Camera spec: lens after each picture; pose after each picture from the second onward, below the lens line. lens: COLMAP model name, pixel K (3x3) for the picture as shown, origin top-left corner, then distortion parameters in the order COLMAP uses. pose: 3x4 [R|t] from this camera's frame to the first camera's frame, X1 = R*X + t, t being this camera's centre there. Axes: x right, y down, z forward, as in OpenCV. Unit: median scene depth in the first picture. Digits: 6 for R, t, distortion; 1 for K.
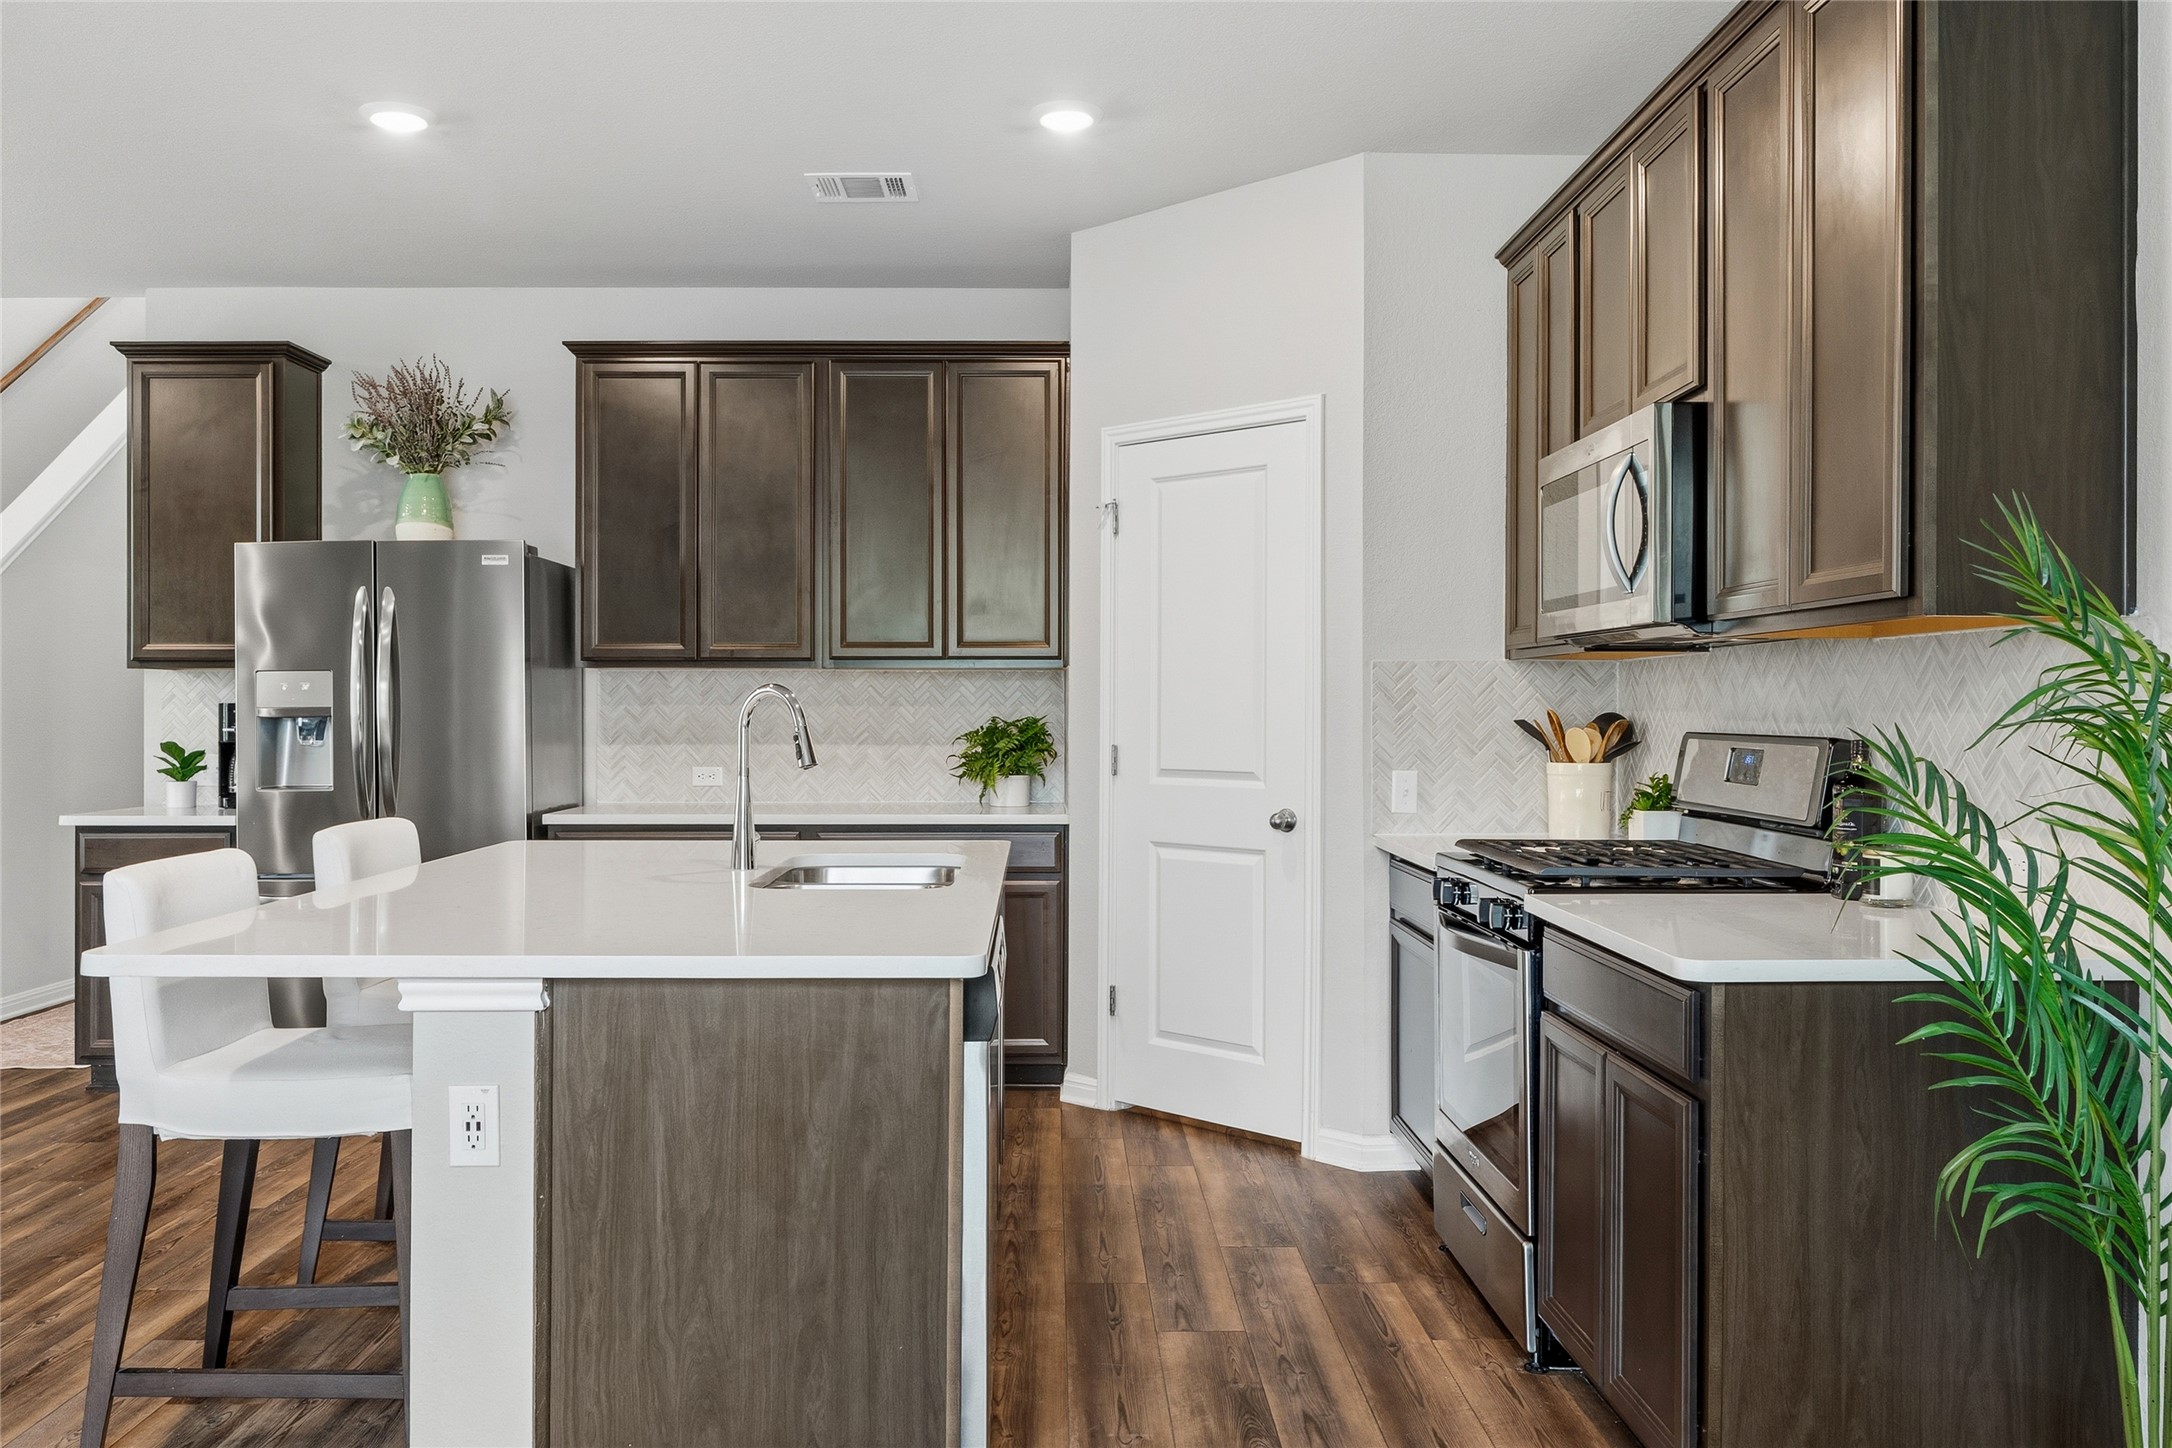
lens RADIAL K [[1707.0, 0, 1082.5], [0, 1707.0, 719.1], [0, 0, 1]] dist [-0.011283, 0.004139]
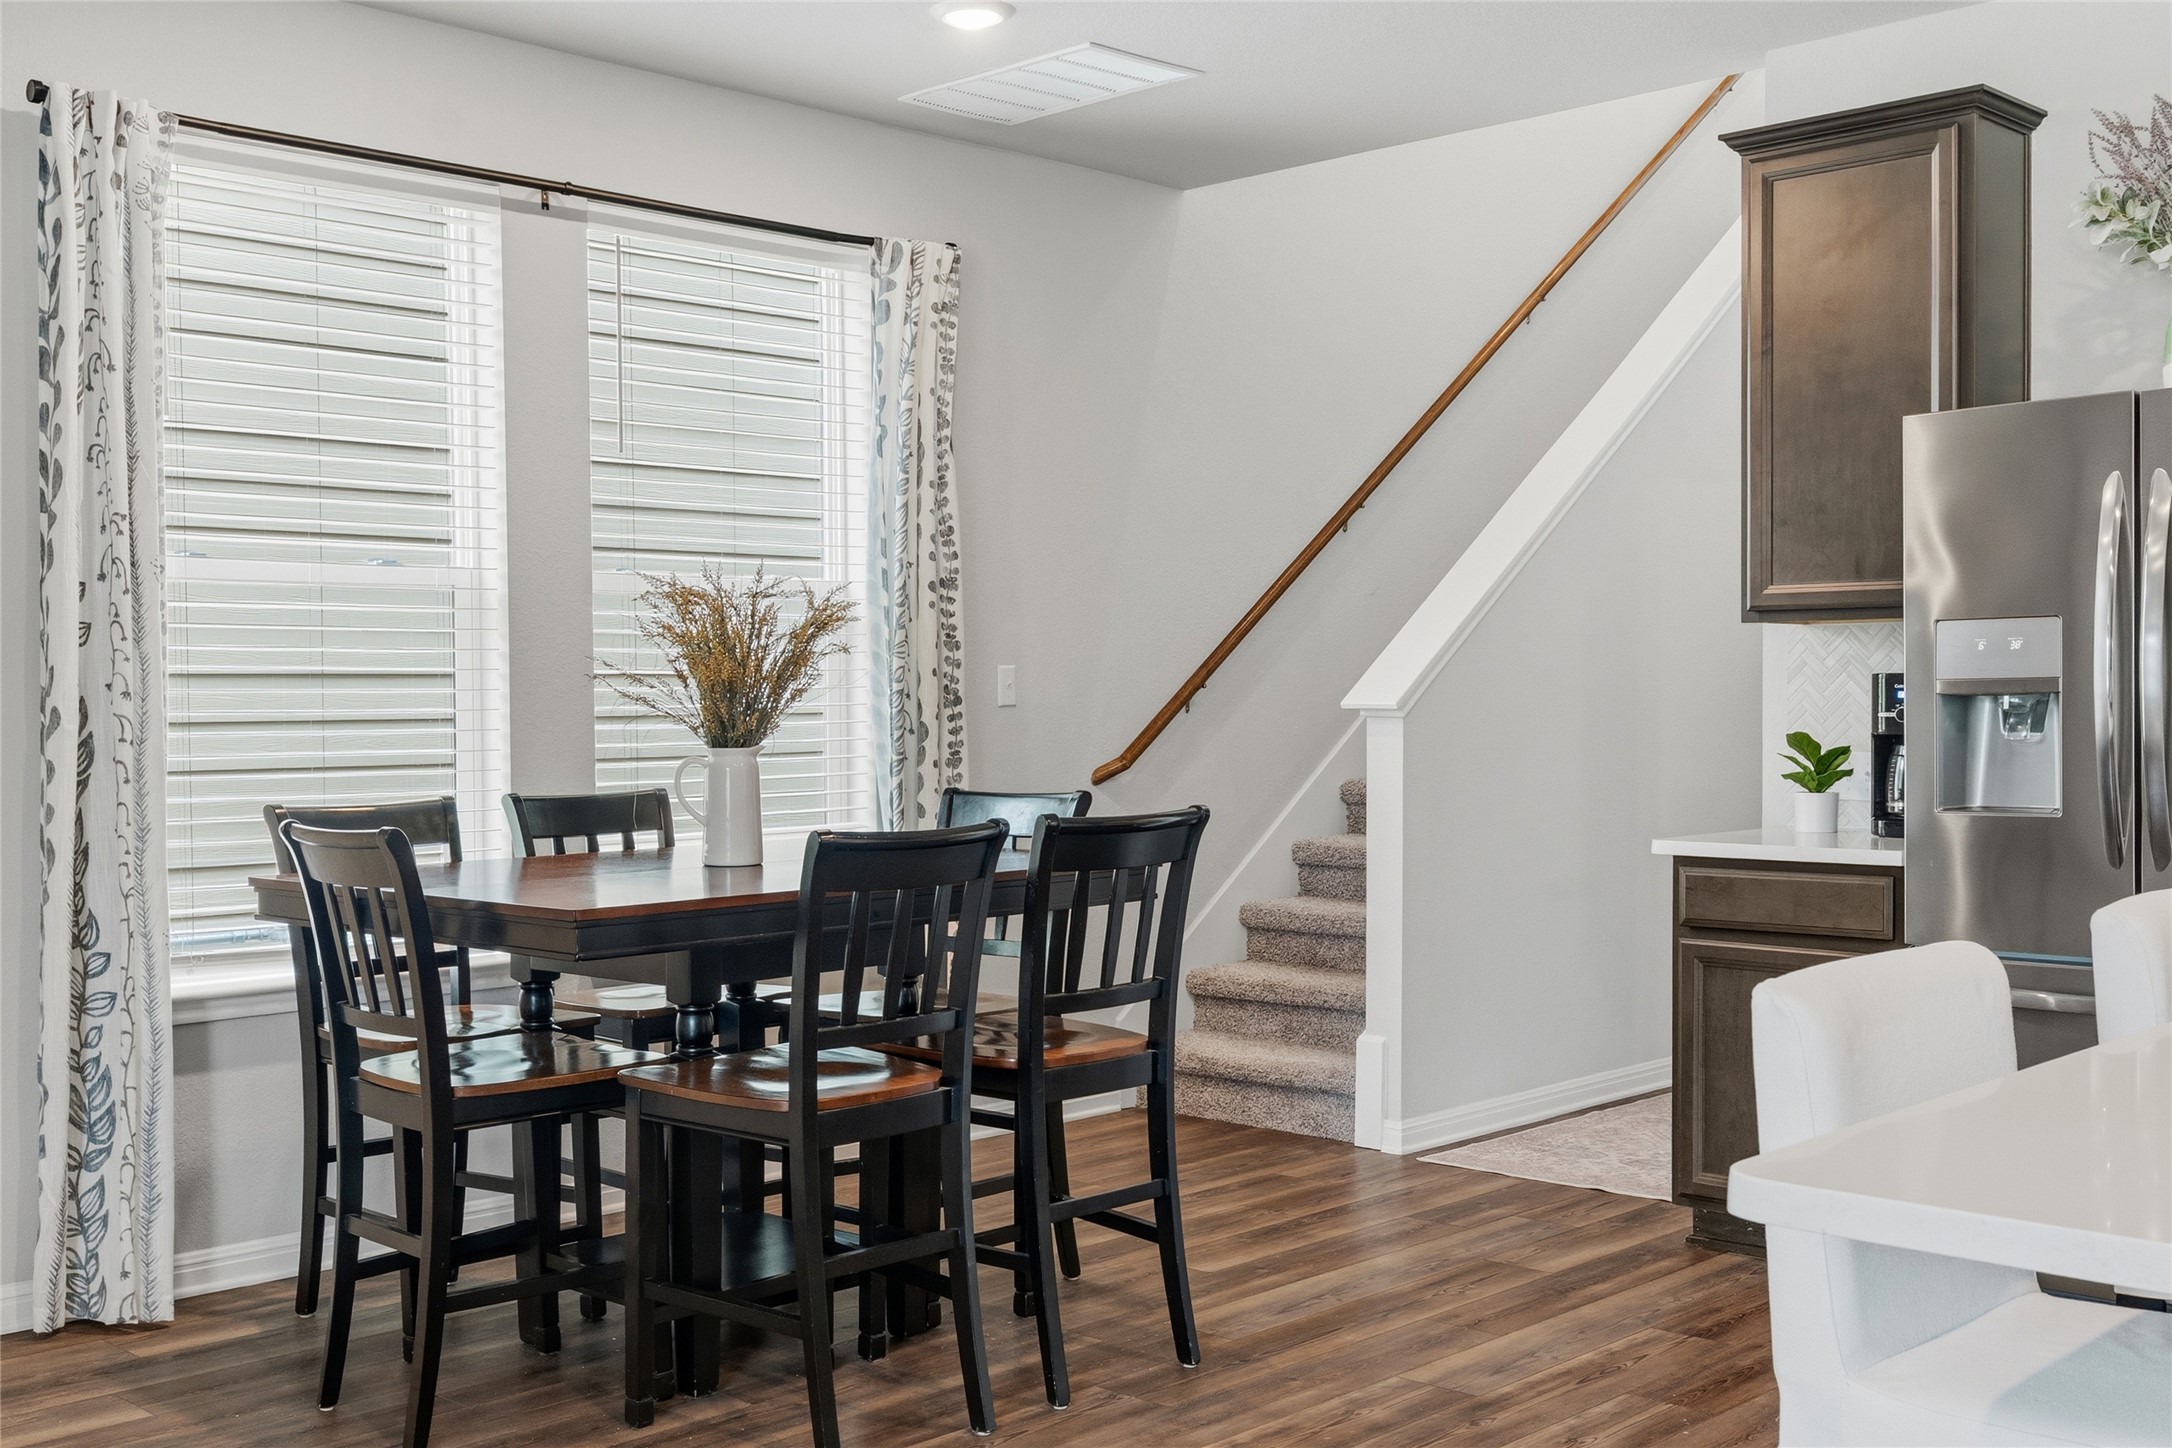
lens RADIAL K [[2263.7, 0, 1085.1], [0, 2263.7, 722.5], [0, 0, 1]] dist [0.004878, 0.000000]
pose [[0.711276, 0.004535, -0.702898, -0.120017], [0.002616, 0.999955, 0.009099, 0.000793], [0.702908, -0.008311, 0.711232, 0.186315]]
